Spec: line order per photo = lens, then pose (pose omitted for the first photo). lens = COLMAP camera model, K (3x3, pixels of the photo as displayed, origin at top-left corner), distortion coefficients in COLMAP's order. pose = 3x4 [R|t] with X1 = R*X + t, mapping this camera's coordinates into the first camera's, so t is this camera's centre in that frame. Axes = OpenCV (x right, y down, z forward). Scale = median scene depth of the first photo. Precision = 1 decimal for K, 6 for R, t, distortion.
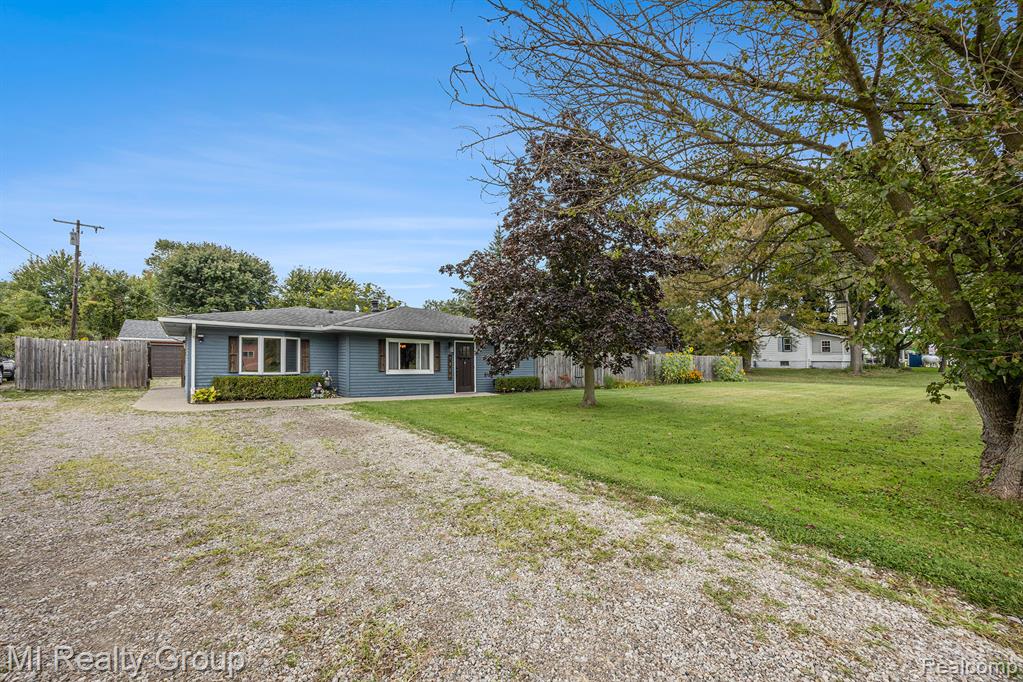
lens RADIAL K [[409.3, 0, 521.2], [0, 409.3, 364.7], [0, 0, 1]] dist [0.000824, 0.001445]
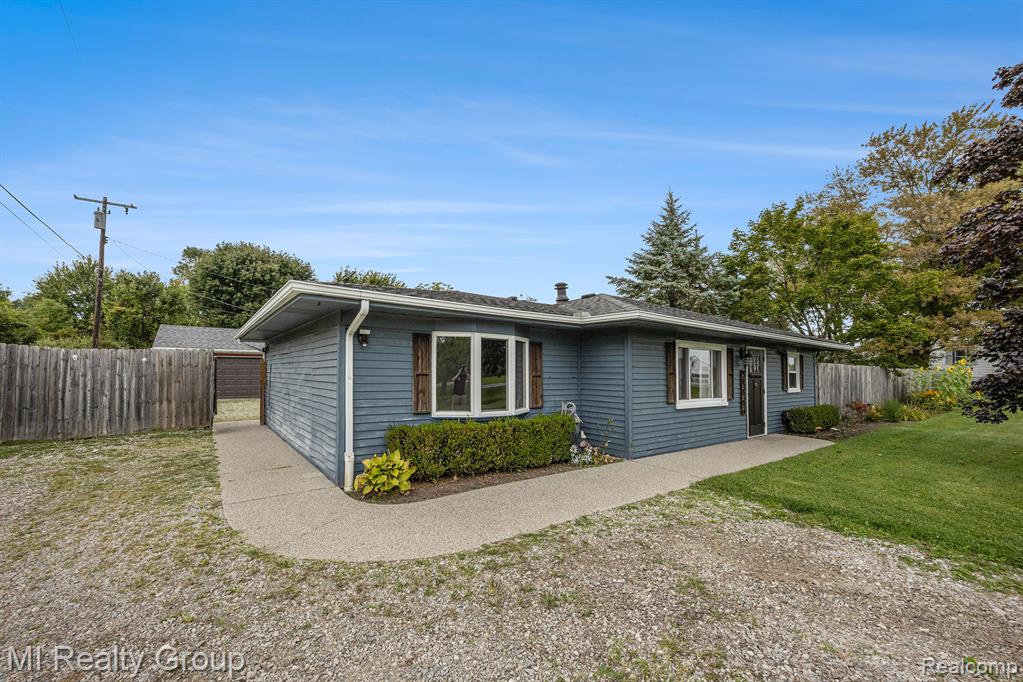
lens RADIAL K [[409.3, 0, 512.2], [0, 409.3, 362.6], [0, 0, 1]] dist [0.000824, 0.001445]
pose [[0.999178, -0.008191, -0.039691, -0.195078], [0.006980, 0.999509, -0.030549, -0.007648], [0.039921, 0.030247, 0.998745, 0.184072]]
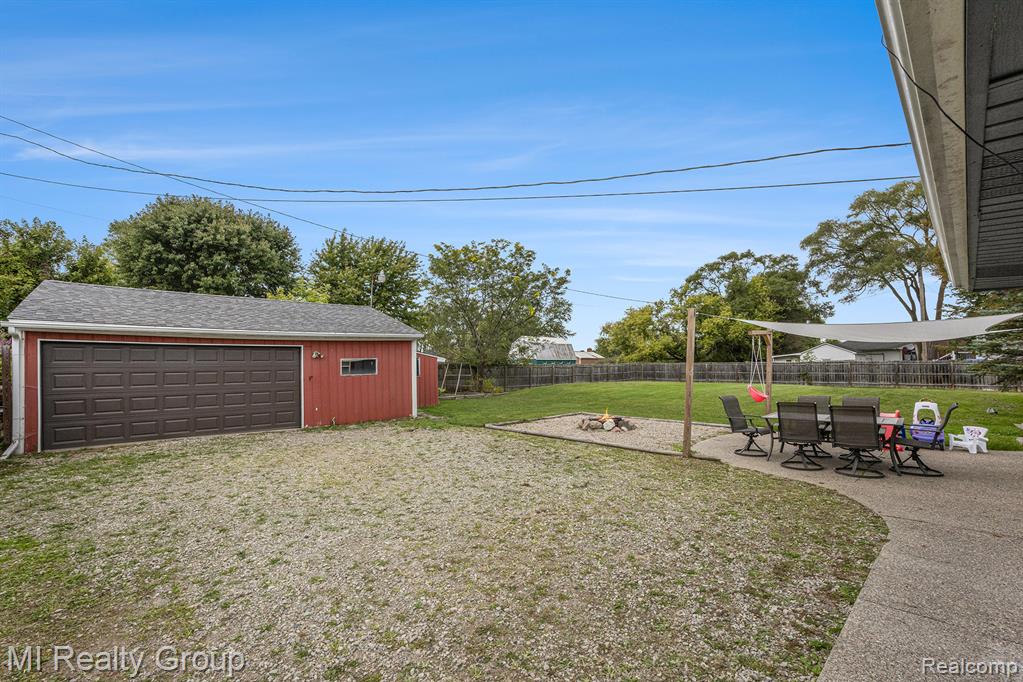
lens RADIAL K [[409.3, 0, 513.1], [0, 409.3, 350.3], [0, 0, 1]] dist [0.000824, 0.001445]
pose [[0.998032, -0.025077, 0.057474, -0.400951], [0.027406, 0.998820, -0.040098, -0.016887], [-0.056401, 0.041594, 0.997541, 0.429548]]
